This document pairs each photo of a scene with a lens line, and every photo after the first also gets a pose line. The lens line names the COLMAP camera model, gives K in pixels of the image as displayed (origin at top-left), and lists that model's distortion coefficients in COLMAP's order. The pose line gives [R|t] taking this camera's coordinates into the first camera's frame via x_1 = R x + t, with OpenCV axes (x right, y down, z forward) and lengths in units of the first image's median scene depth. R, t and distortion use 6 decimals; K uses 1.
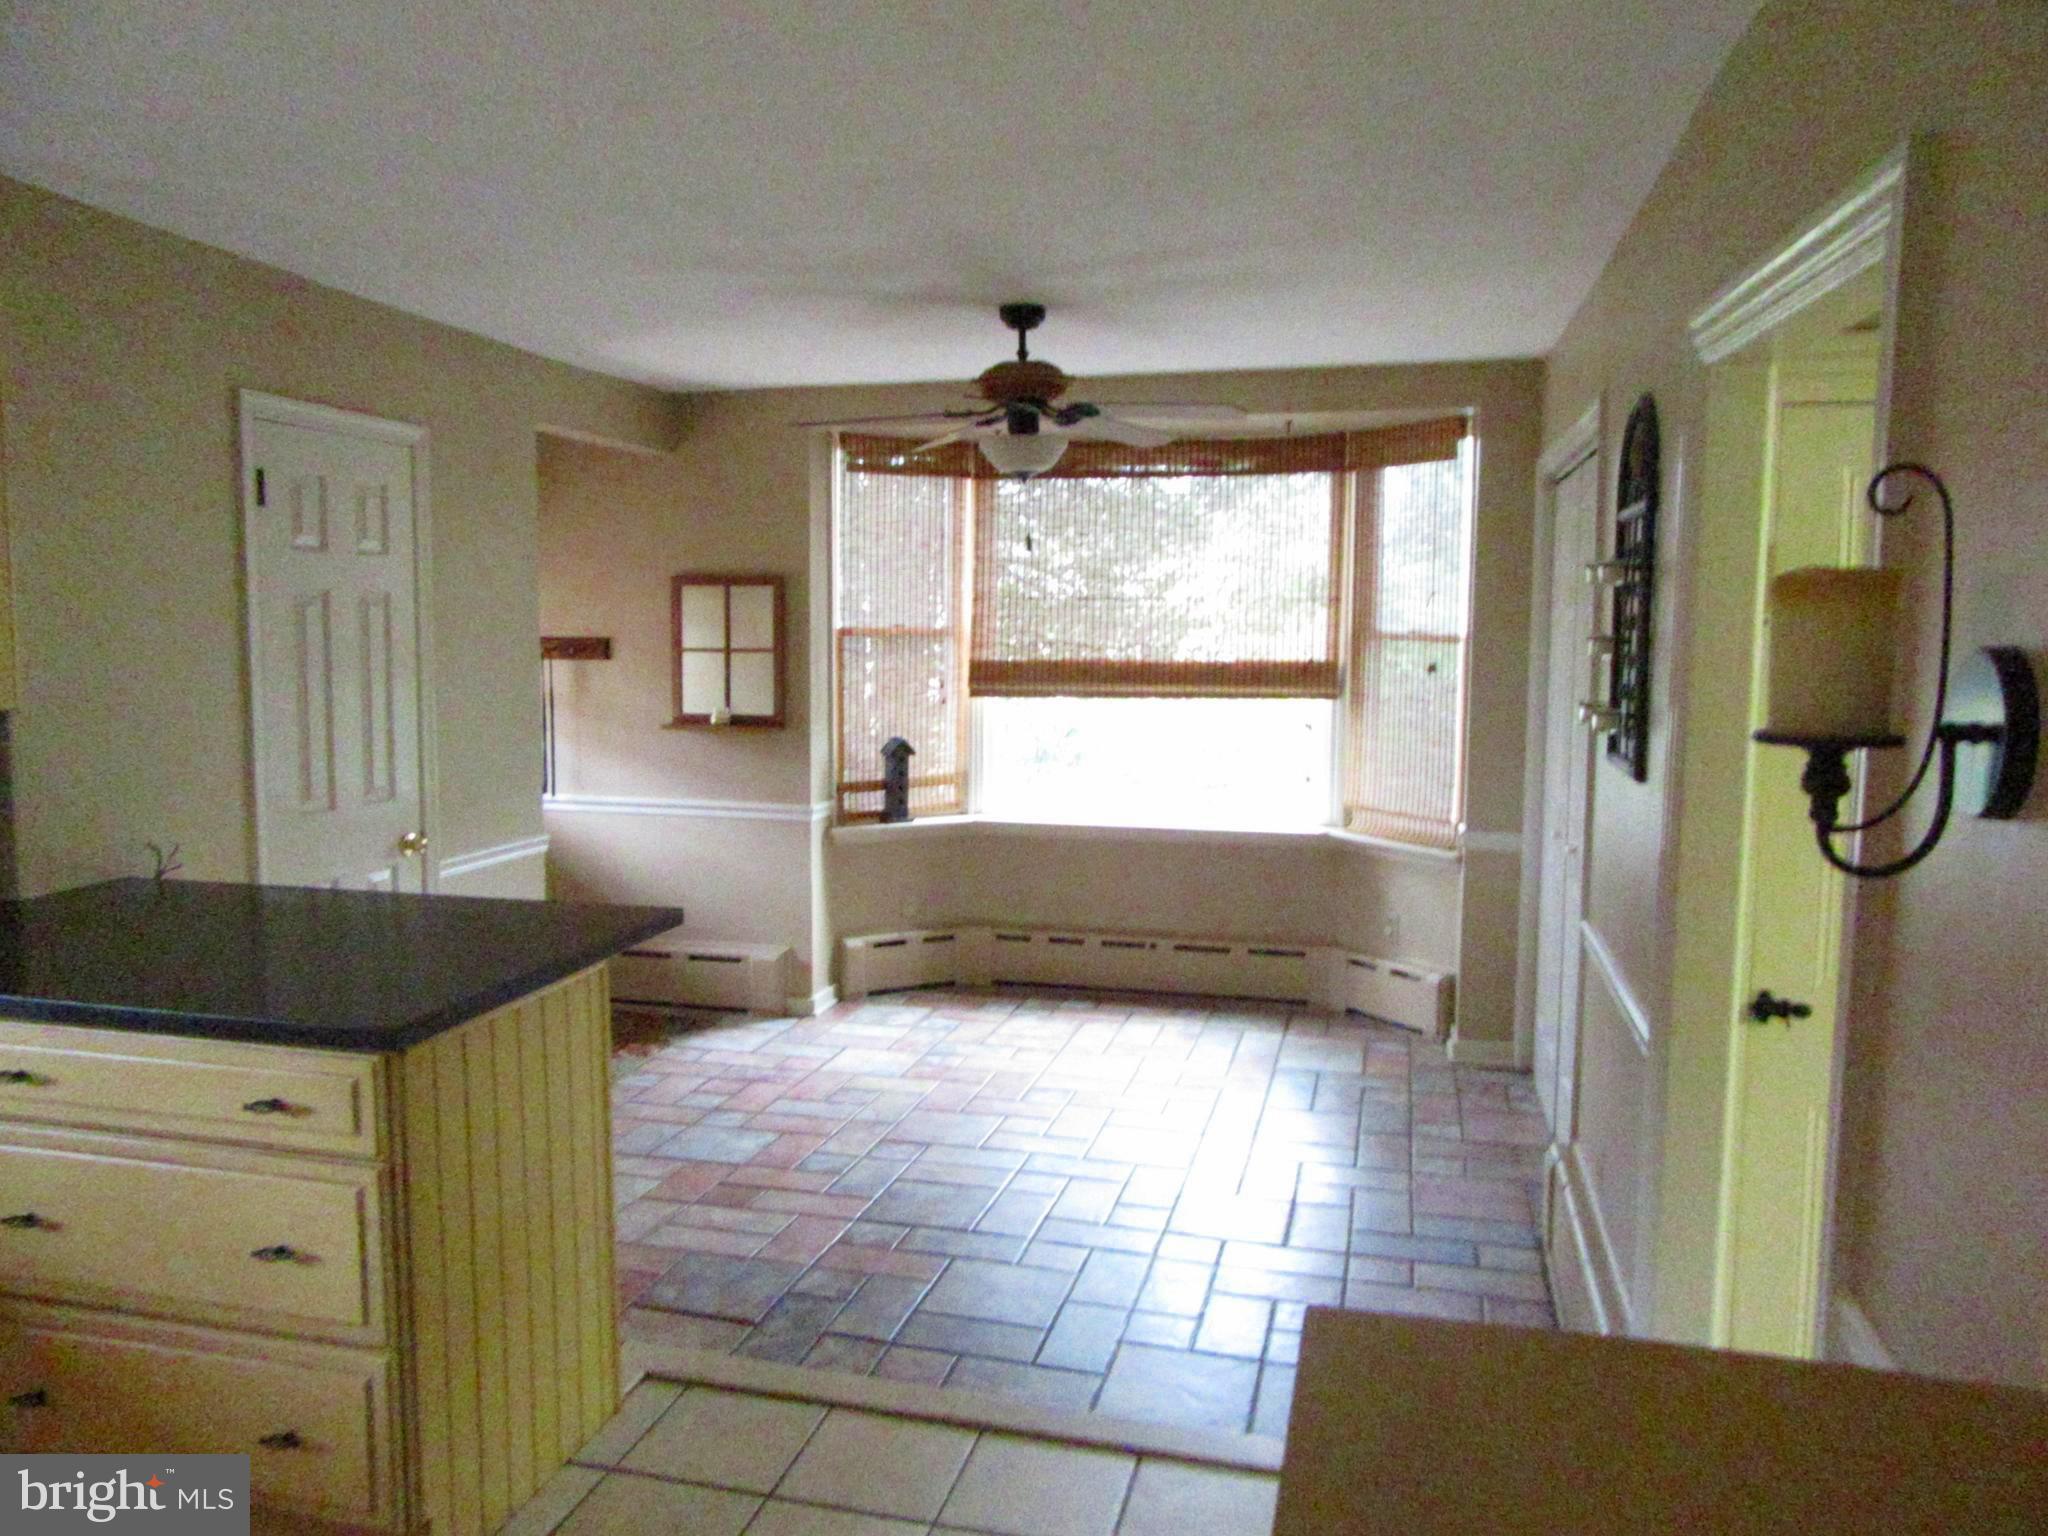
lens RADIAL K [[1510.7, 0, 1032.3], [0, 1510.7, 761.0], [0, 0, 1]] dist [-0.014763, -0.000338]
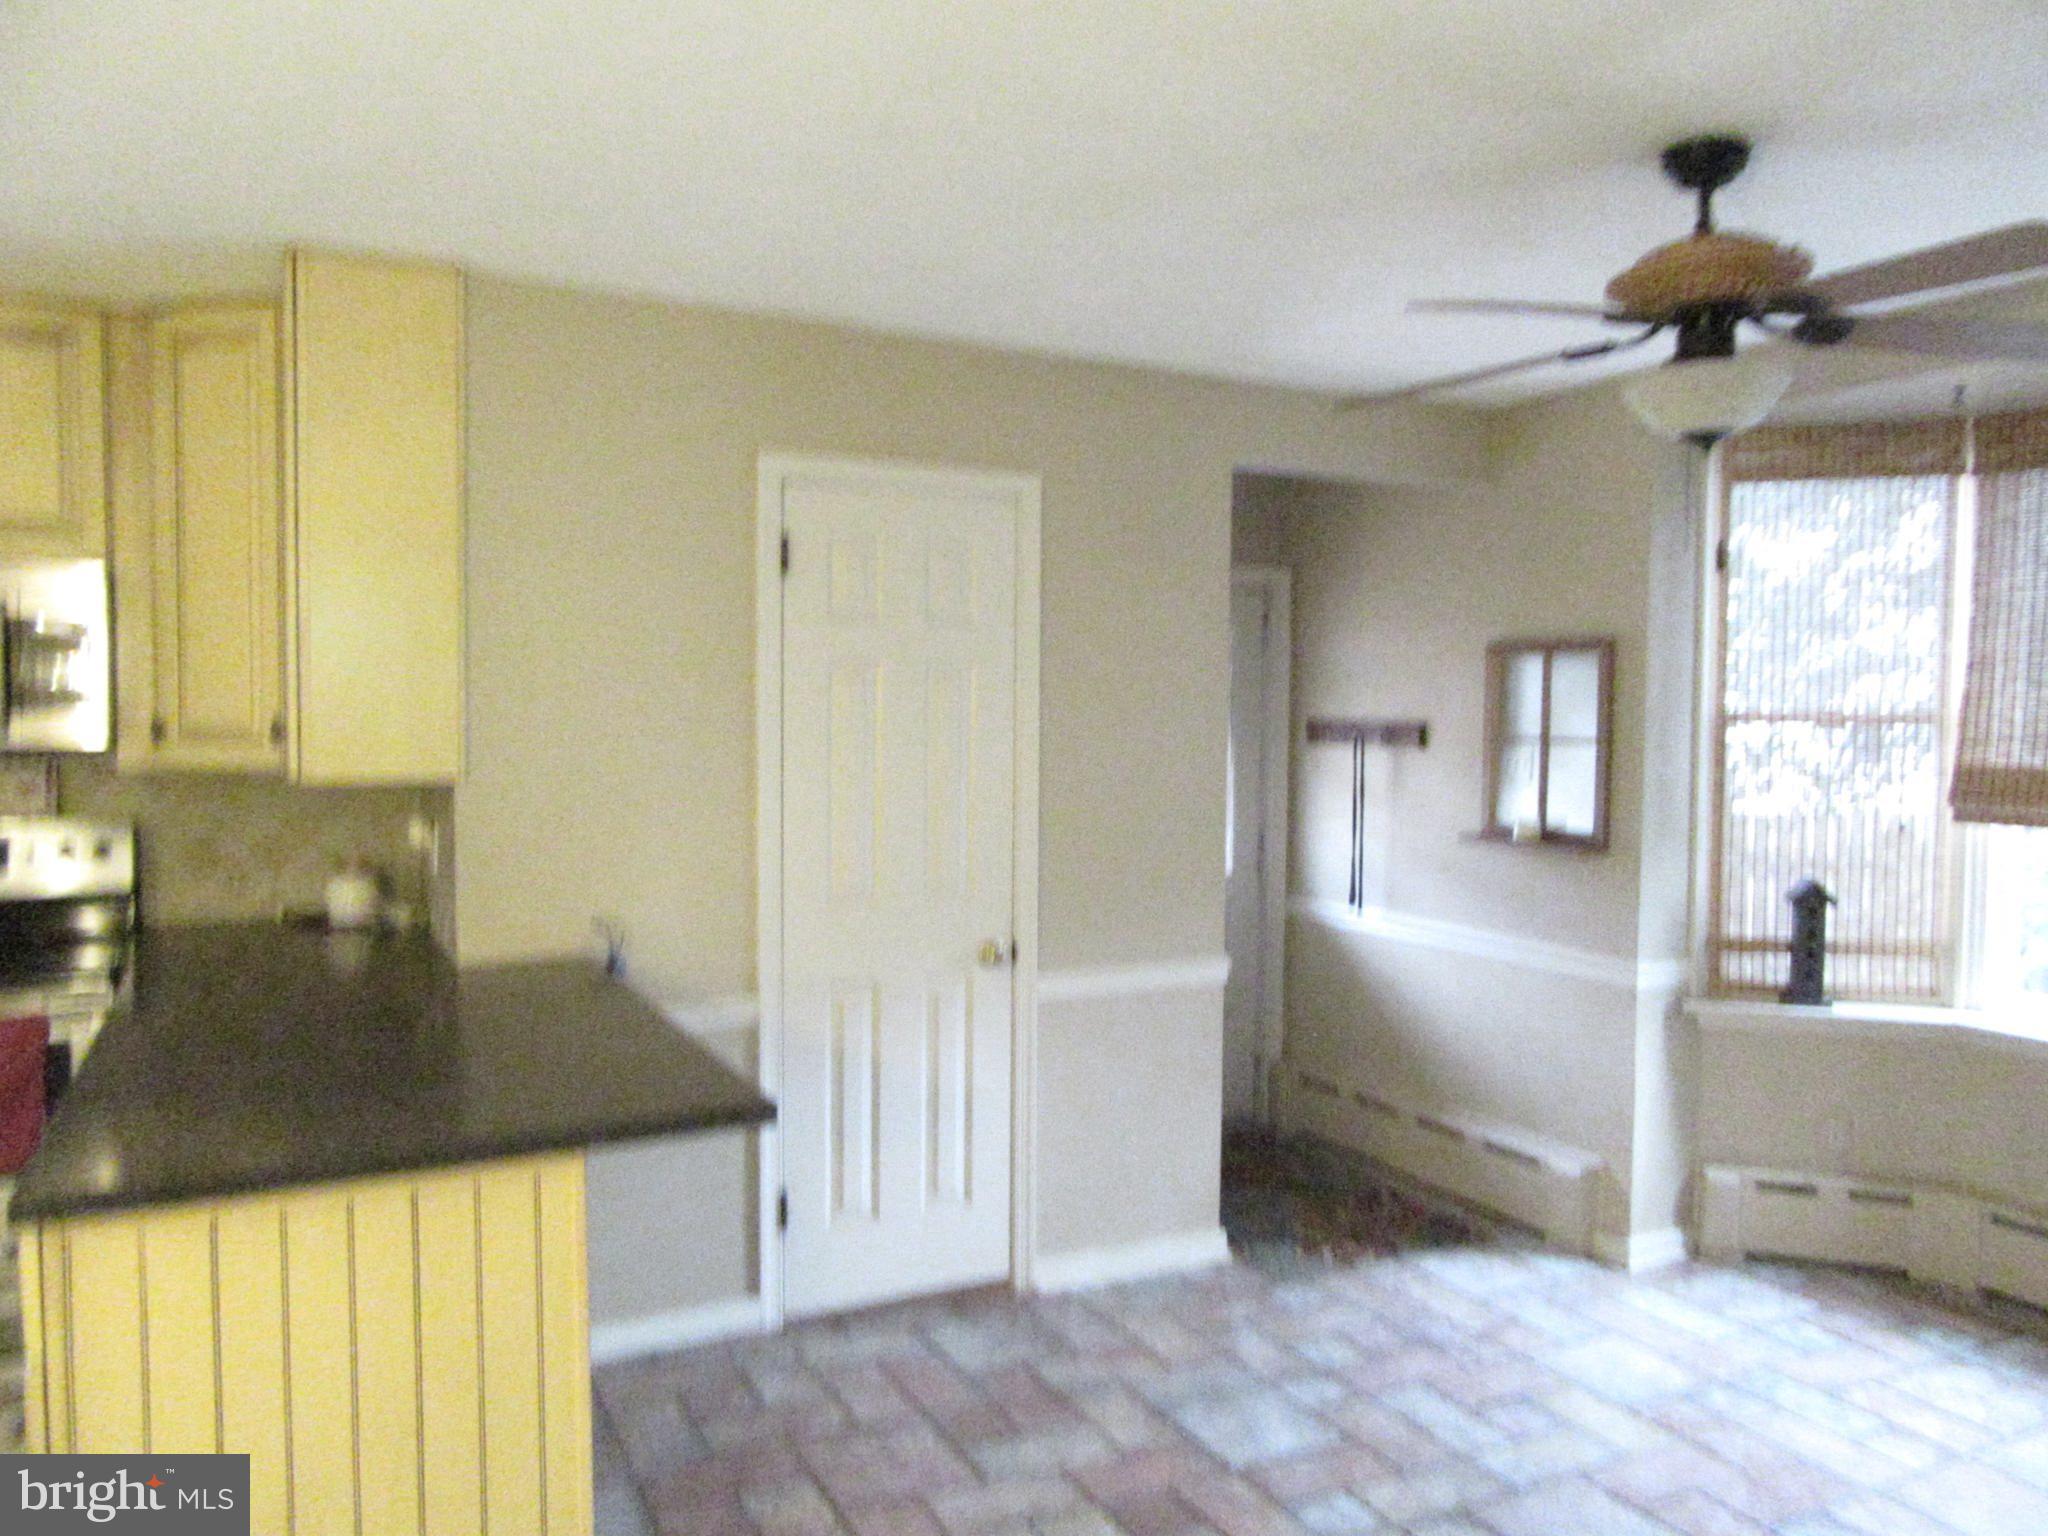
lens RADIAL K [[1497.1, 0, 1024.0], [0, 1497.1, 768.0], [0, 0, 1]] dist [-0.012833, -0.001456]
pose [[0.655182, 0.031143, -0.754829, 0.187705], [-0.073719, 0.997017, -0.022852, -0.024846], [0.751866, 0.070617, 0.655523, 0.332992]]
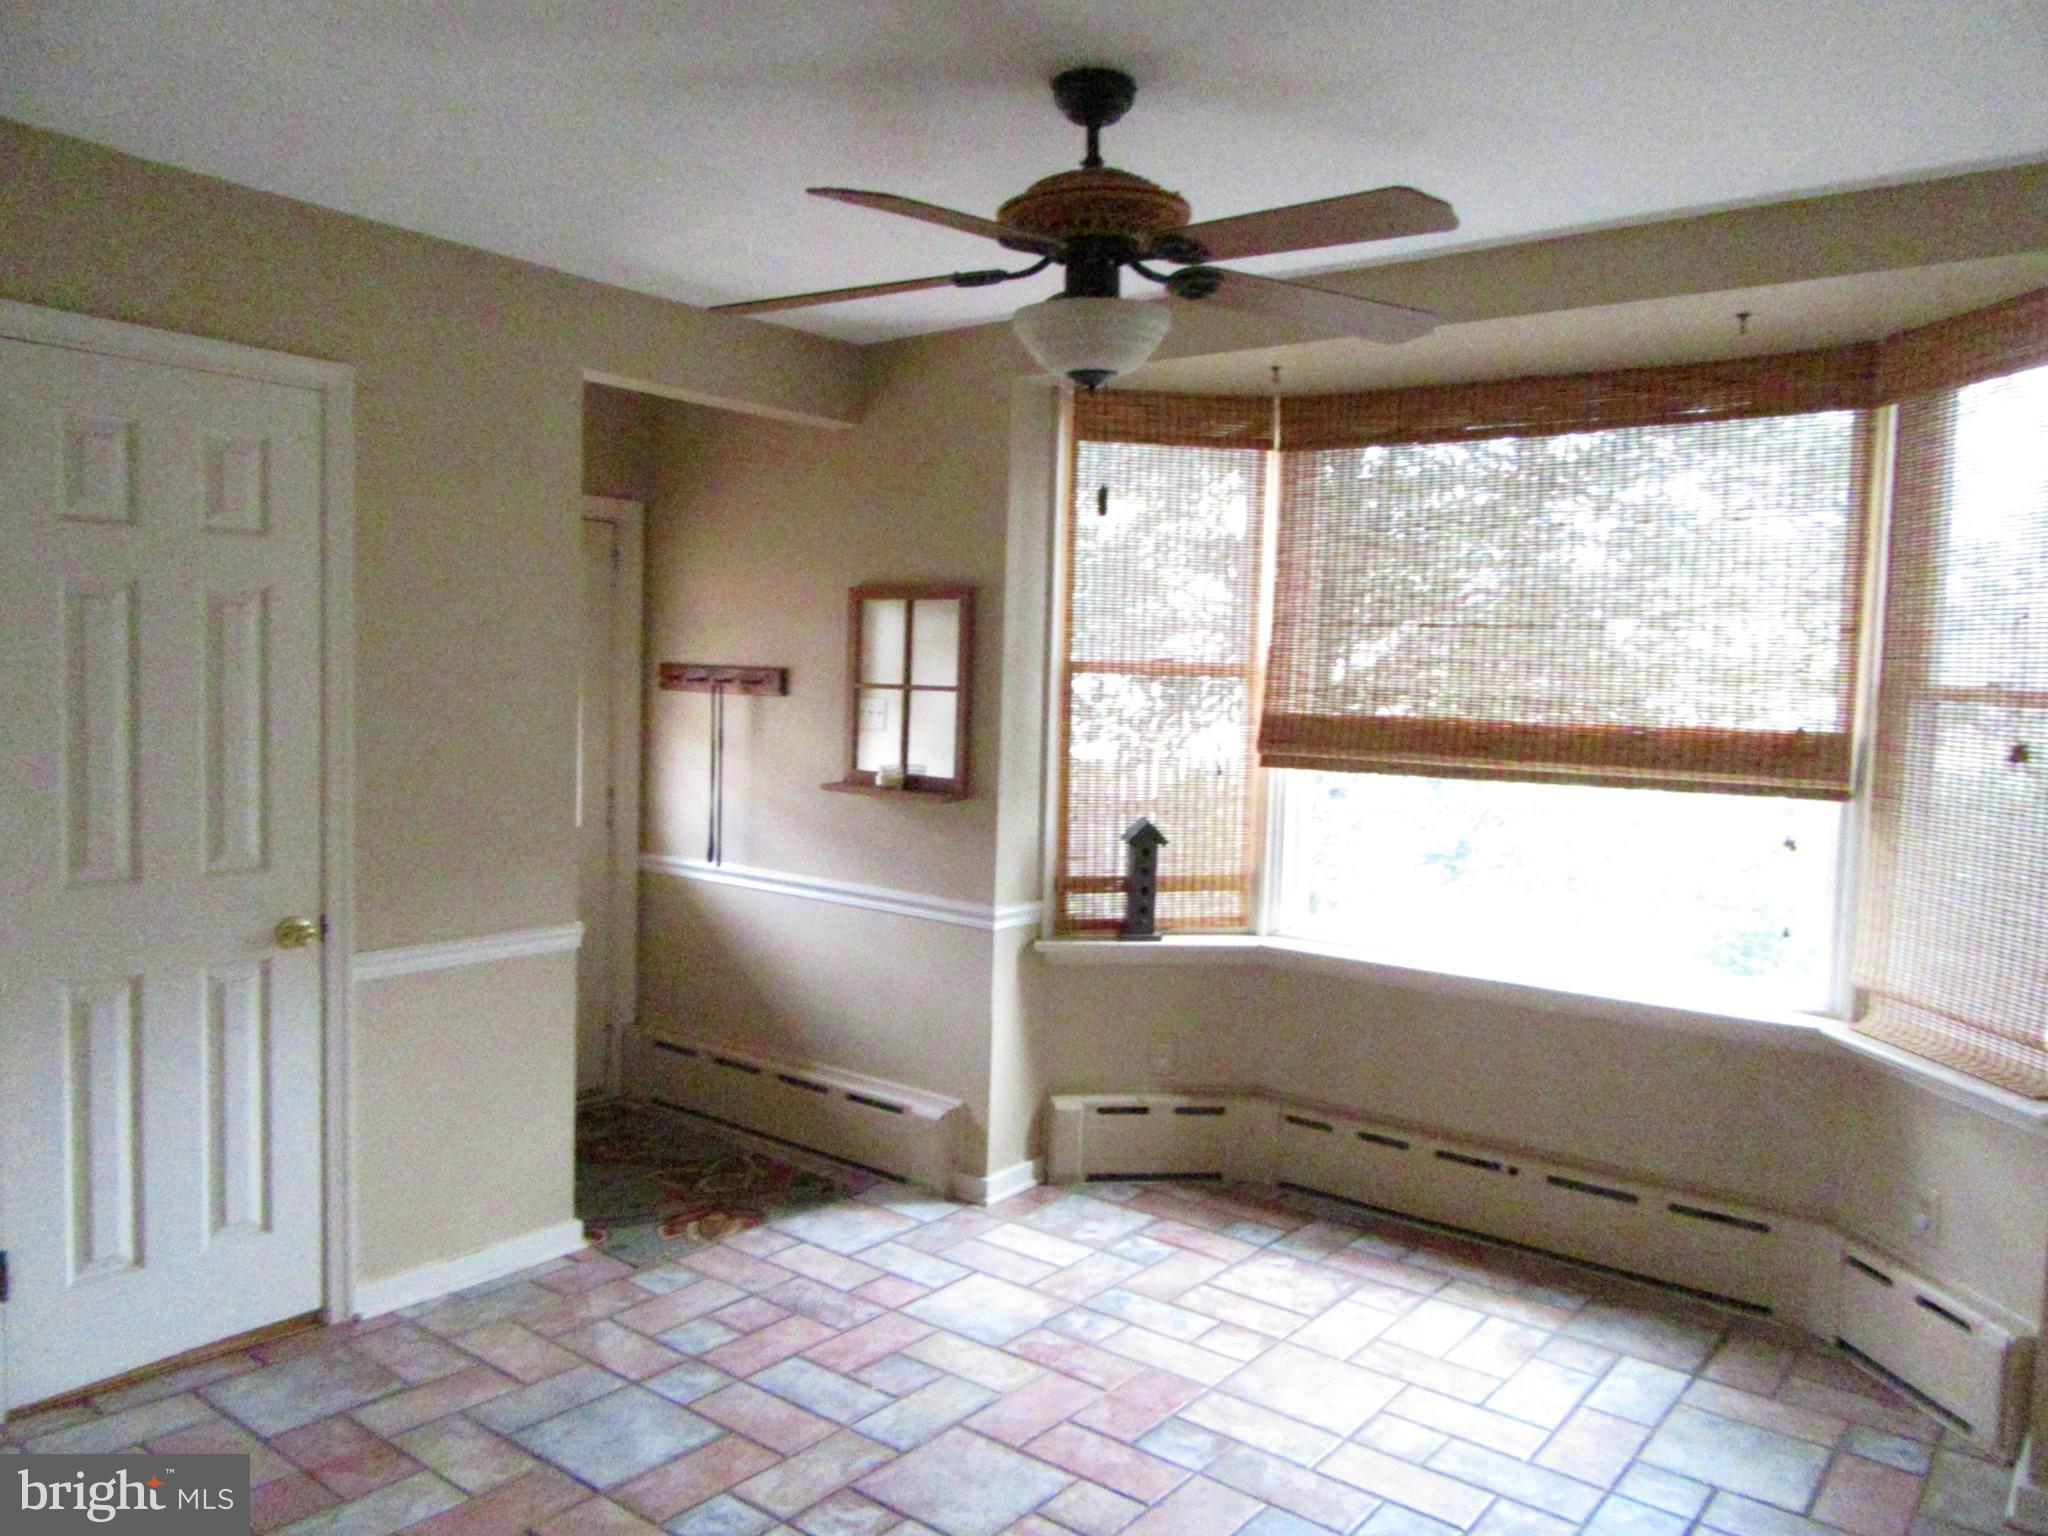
lens RADIAL K [[1505.4, 0, 1024.0], [0, 1505.4, 768.0], [0, 0, 1]] dist [-0.011814, 0.000074]
pose [[0.912289, 0.047813, -0.406747, 0.153076], [-0.061103, 0.997936, -0.019741, -0.023500], [0.404963, 0.042863, 0.913328, 0.359630]]
